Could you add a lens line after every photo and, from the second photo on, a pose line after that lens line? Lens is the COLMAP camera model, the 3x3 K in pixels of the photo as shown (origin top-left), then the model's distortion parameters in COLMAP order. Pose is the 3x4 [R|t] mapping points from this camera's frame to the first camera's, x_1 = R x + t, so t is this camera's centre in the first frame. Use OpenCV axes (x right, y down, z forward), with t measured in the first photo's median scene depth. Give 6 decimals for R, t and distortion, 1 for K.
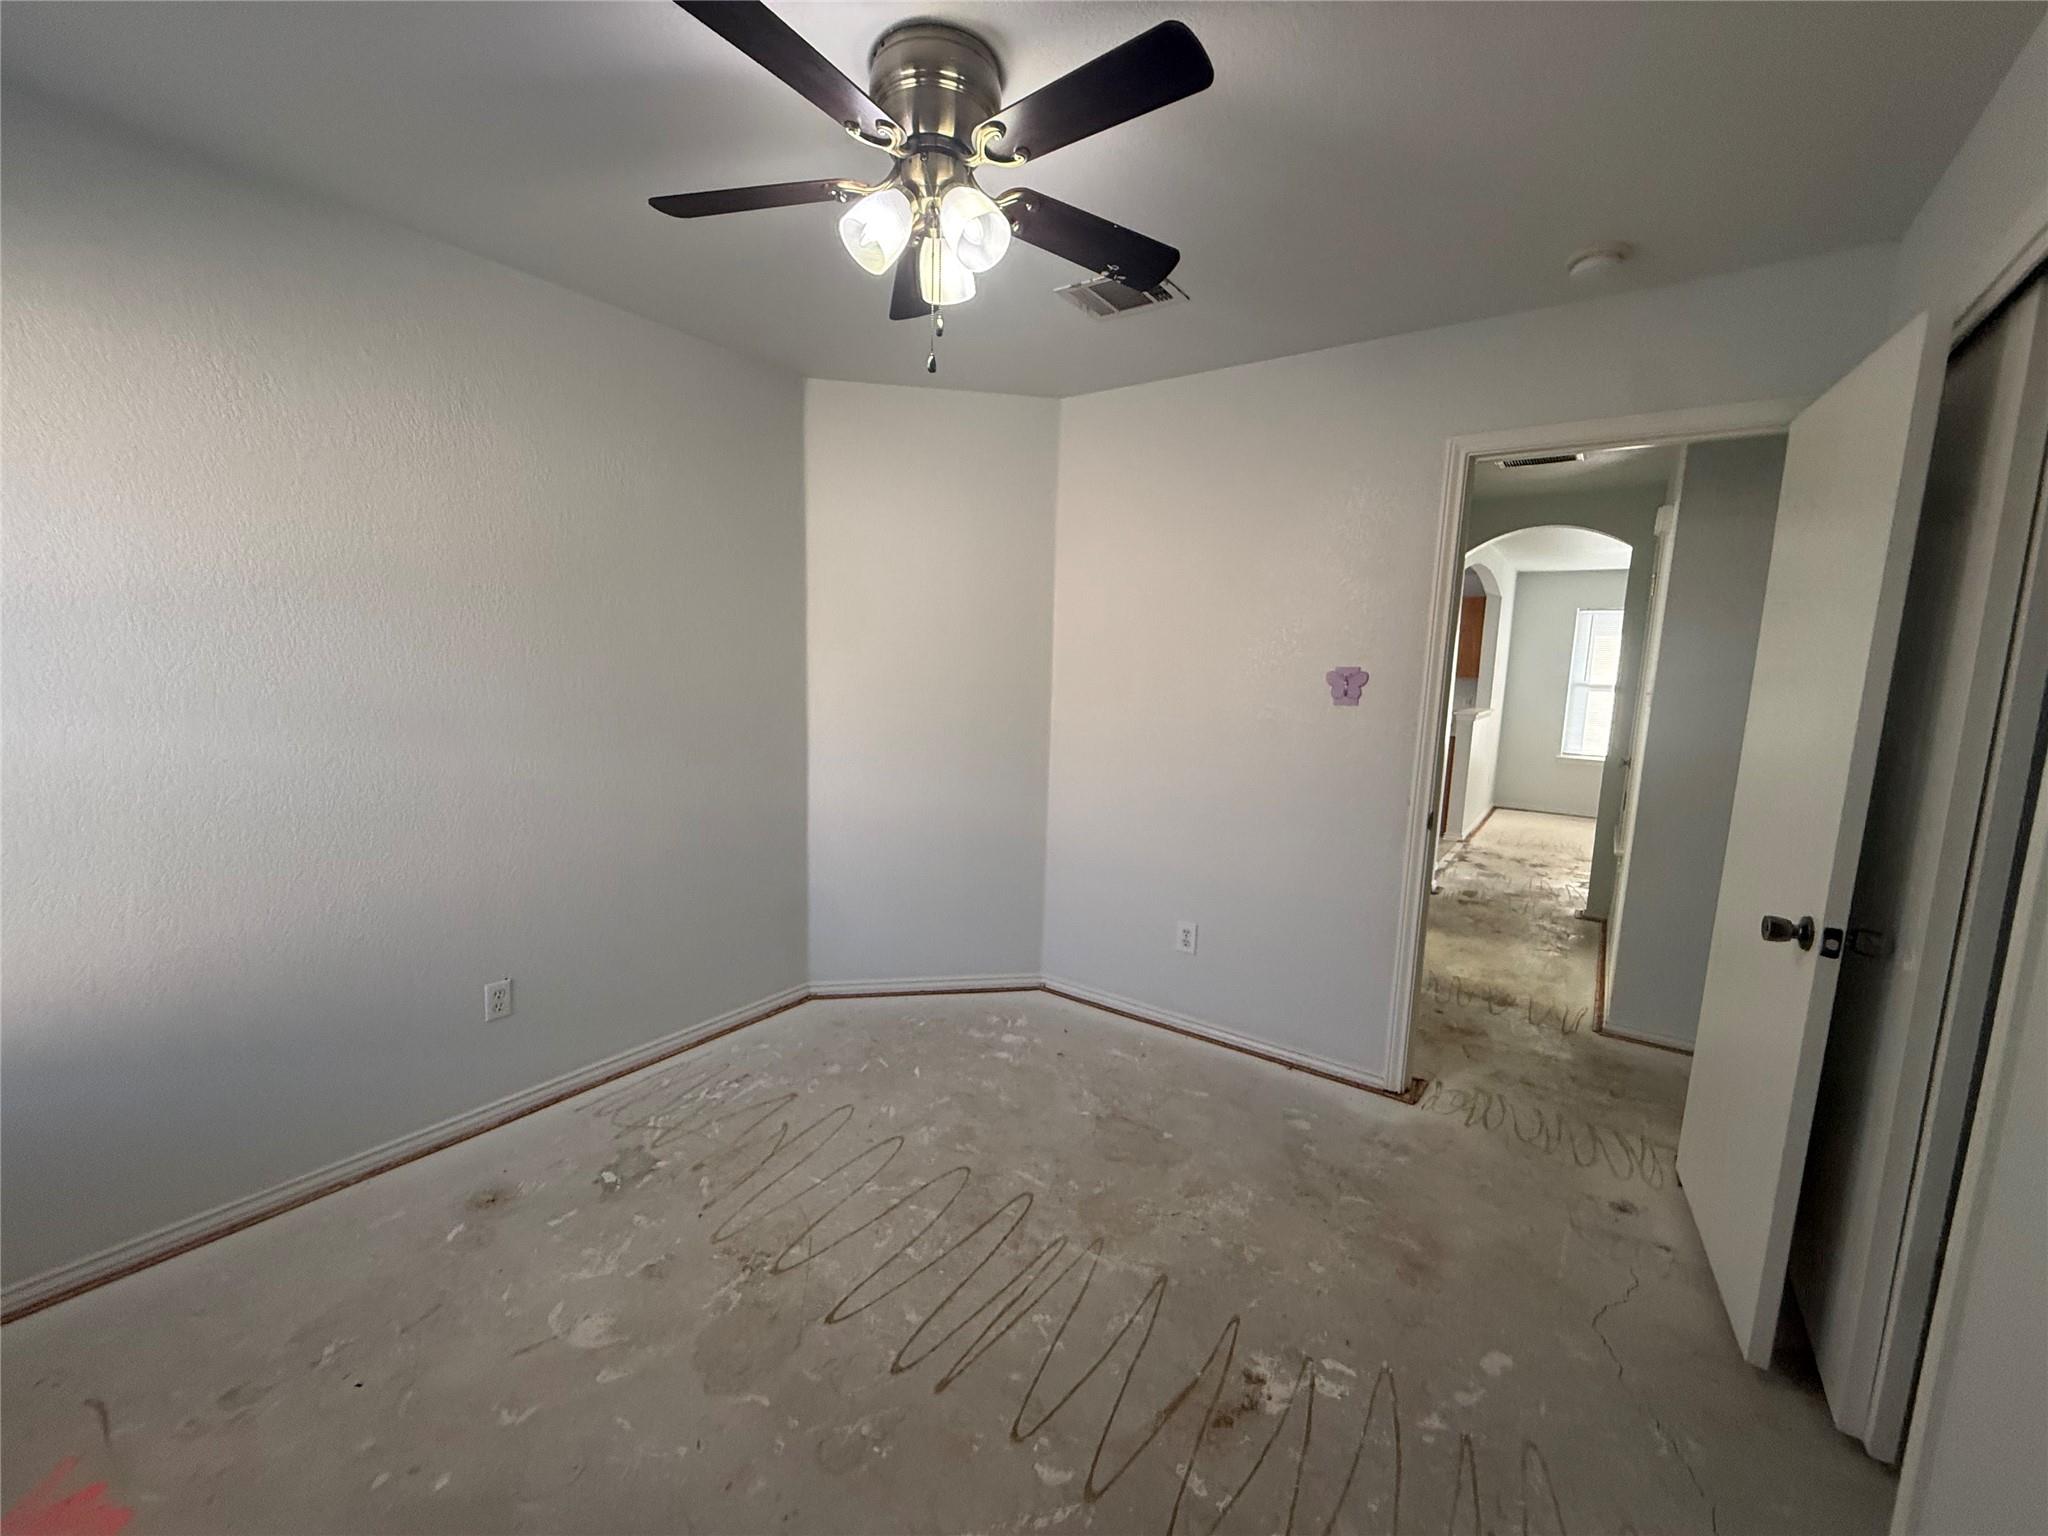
lens RADIAL K [[819.2, 0, 1030.7], [0, 819.2, 770.6], [0, 0, 1]] dist [-0.000817, -0.000175]
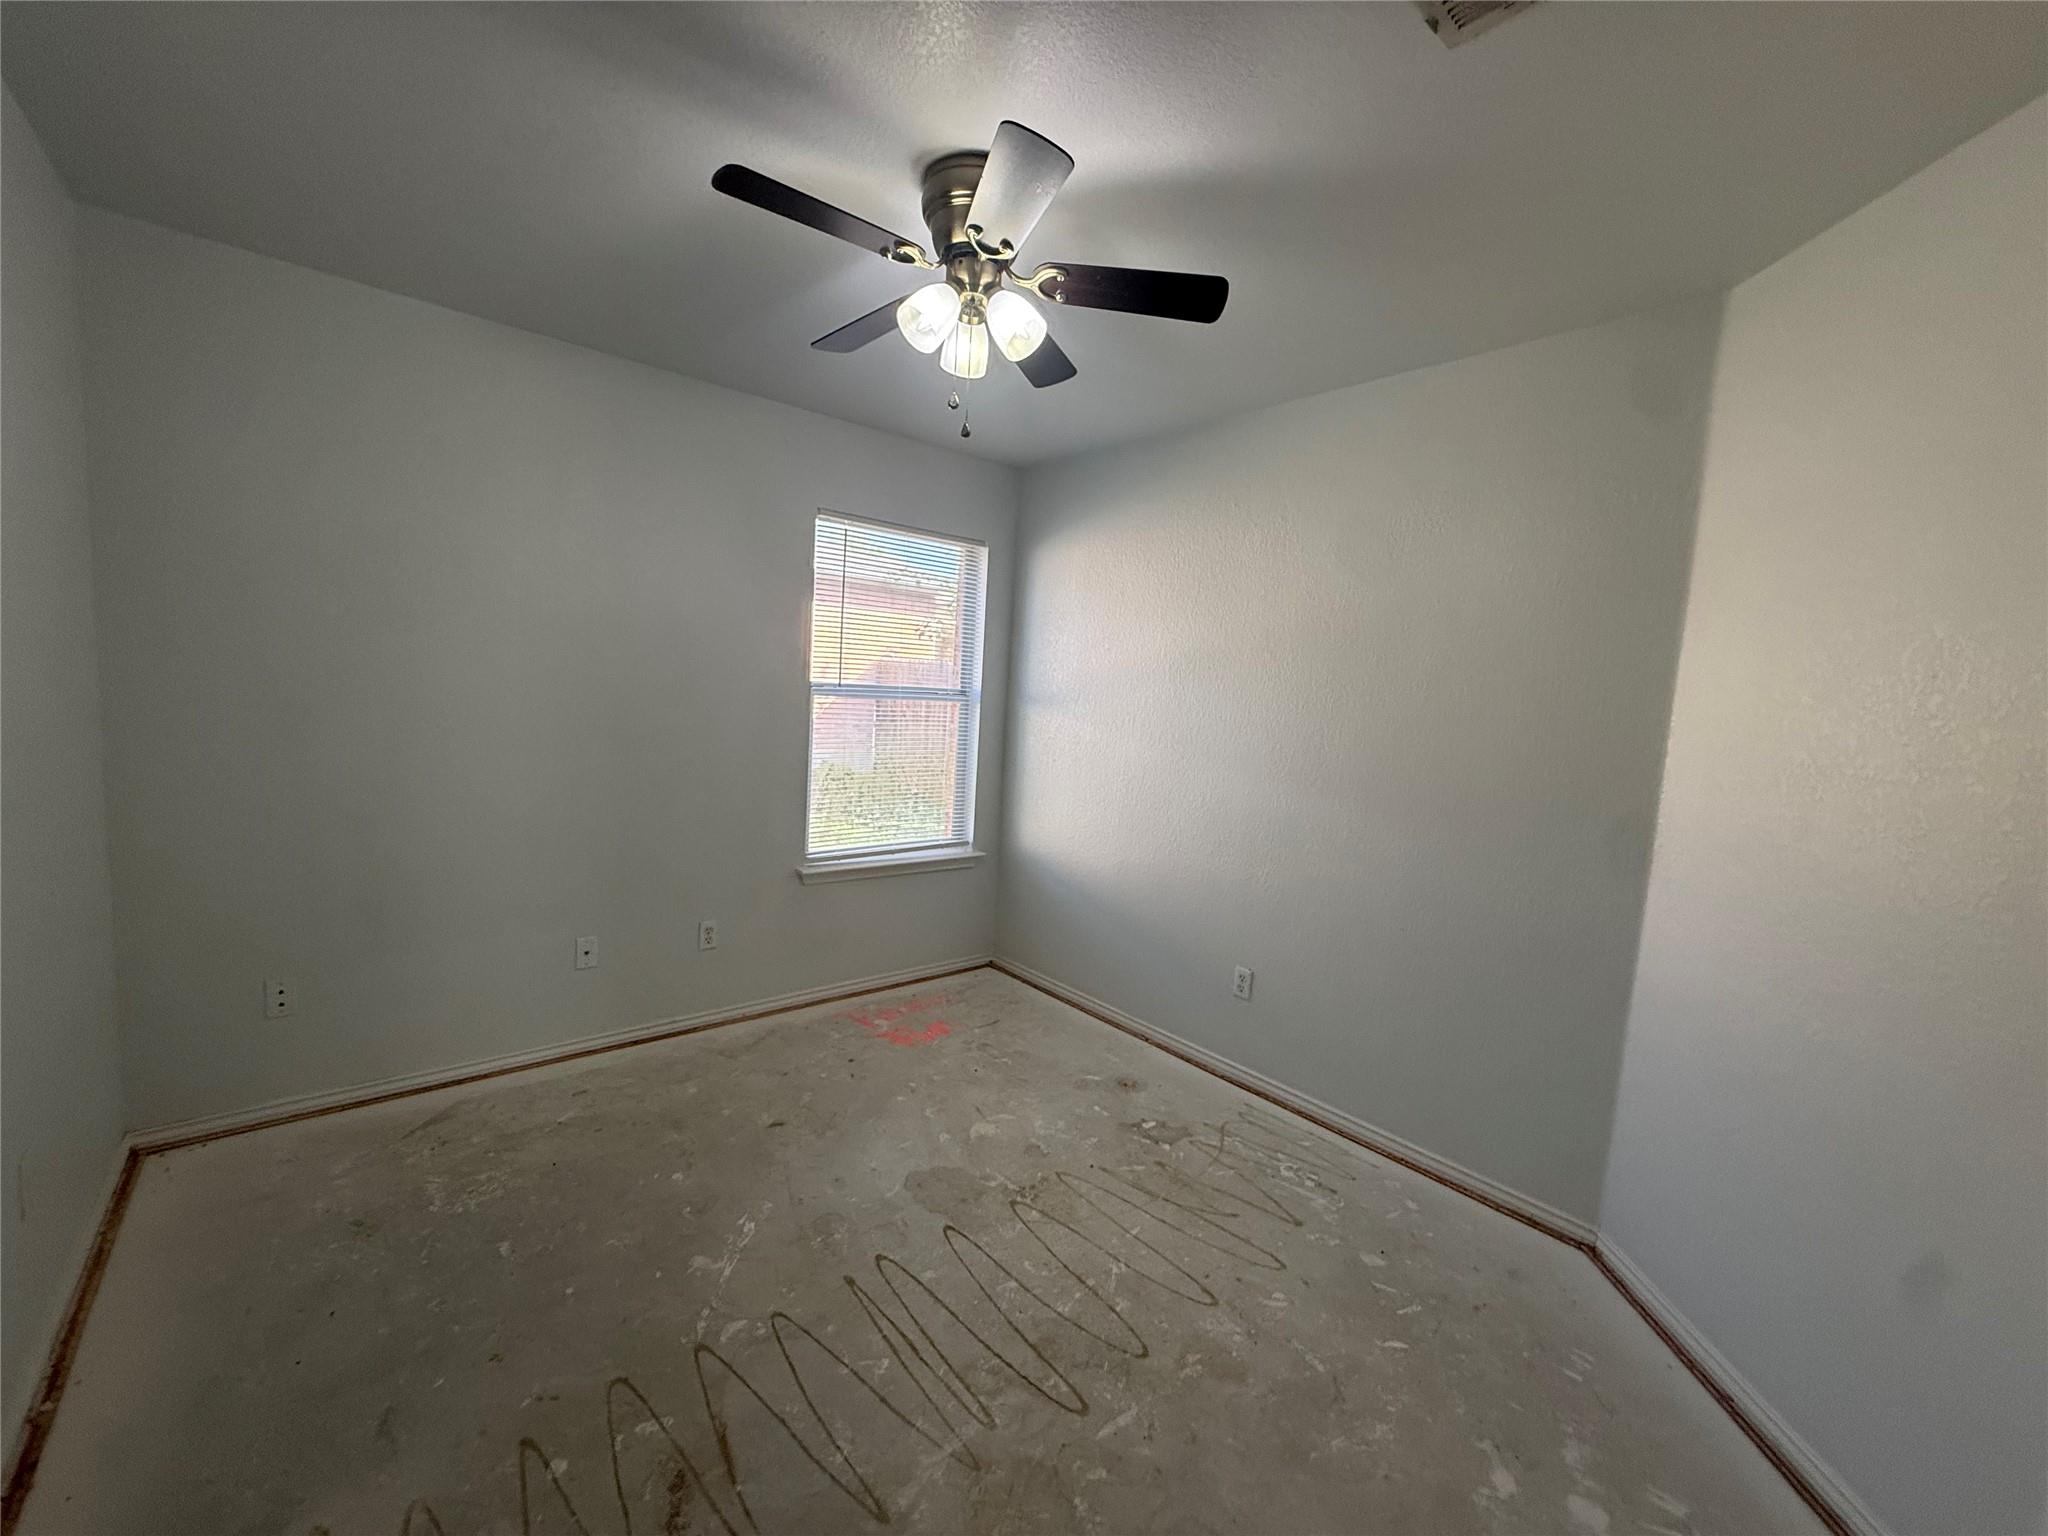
lens RADIAL K [[819.2, 0, 1031.2], [0, 819.2, 768.5], [0, 0, 1]] dist [-0.000817, -0.000175]
pose [[-0.241494, 0.051107, -0.969056, 0.804940], [-0.195500, 0.975574, 0.100171, -0.135615], [0.950505, 0.213641, -0.225604, 1.143683]]
